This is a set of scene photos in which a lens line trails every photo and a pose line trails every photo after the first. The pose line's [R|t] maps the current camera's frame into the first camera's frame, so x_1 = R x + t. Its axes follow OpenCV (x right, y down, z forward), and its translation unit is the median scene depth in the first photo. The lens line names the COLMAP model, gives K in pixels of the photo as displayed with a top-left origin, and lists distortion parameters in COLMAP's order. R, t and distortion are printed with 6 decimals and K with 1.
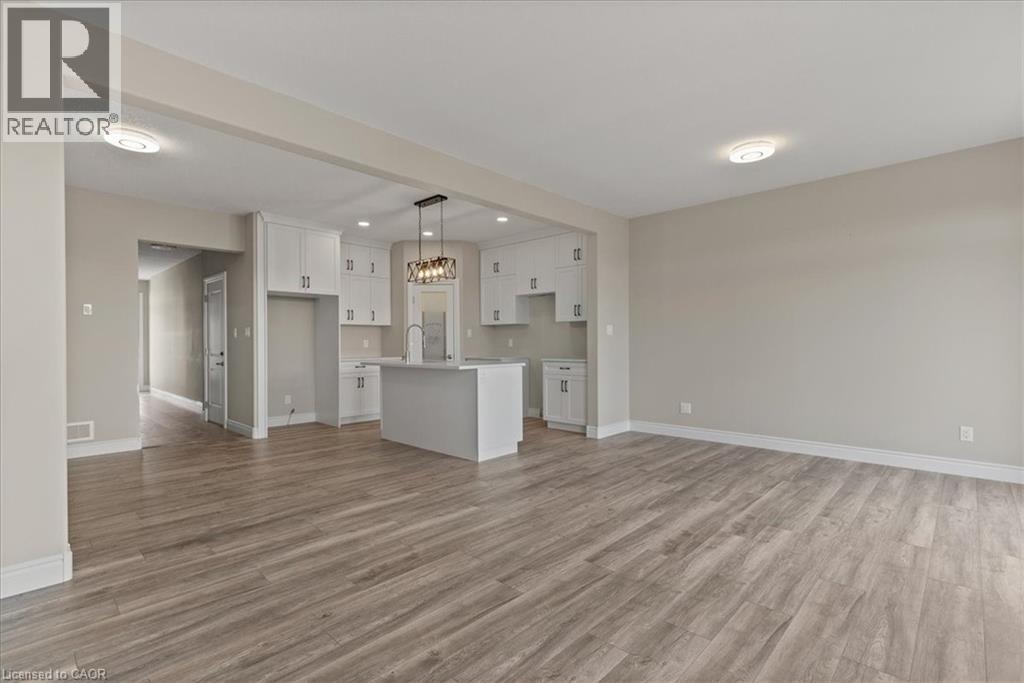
lens RADIAL K [[477.0, 0, 515.3], [0, 477.0, 341.1], [0, 0, 1]] dist [0.007694, -0.001489]
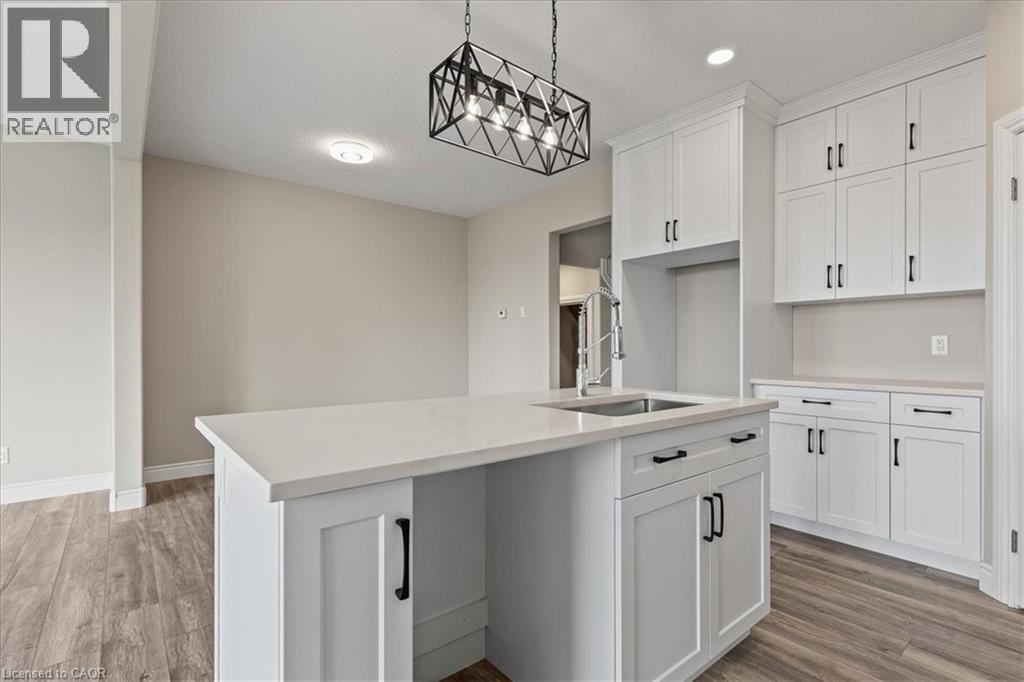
lens RADIAL K [[477.0, 0, 512.0], [0, 477.0, 347.4], [0, 0, 1]] dist [0.007694, -0.001489]
pose [[-0.127744, 0.008852, -0.991768, 0.148824], [0.007423, 0.999941, 0.007969, 0.002897], [0.991779, -0.006344, -0.127802, 1.064980]]
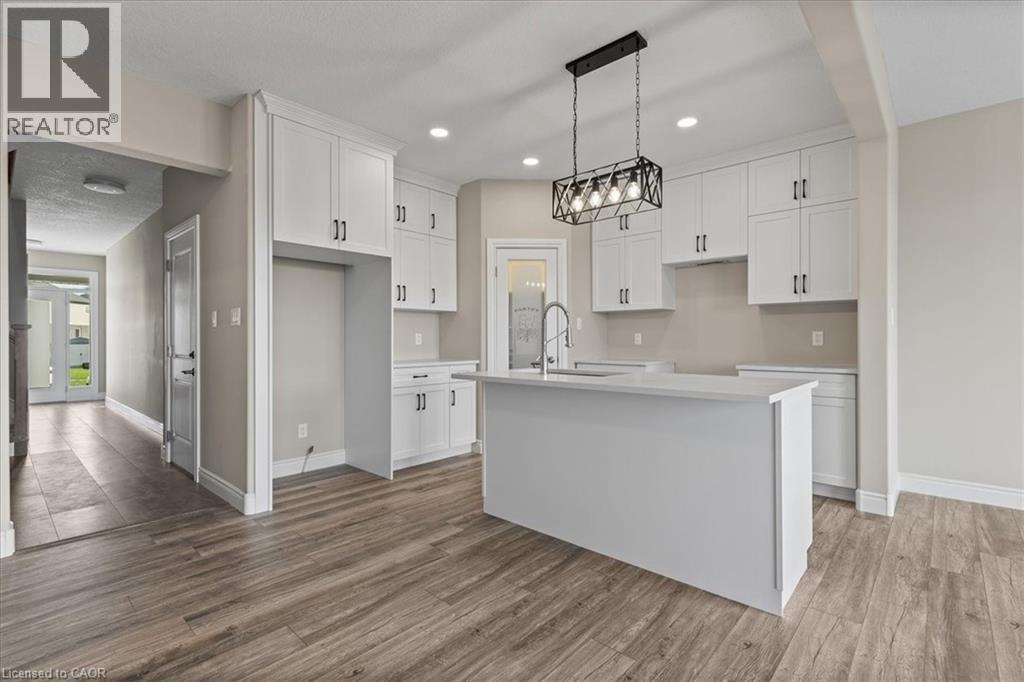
lens RADIAL K [[477.0, 0, 515.5], [0, 477.0, 337.6], [0, 0, 1]] dist [0.007694, -0.001489]
pose [[0.999748, 0.004077, 0.022087, -0.287924], [-0.004053, 0.999991, -0.001139, 0.004979], [-0.022091, 0.001049, 0.999755, 0.508041]]
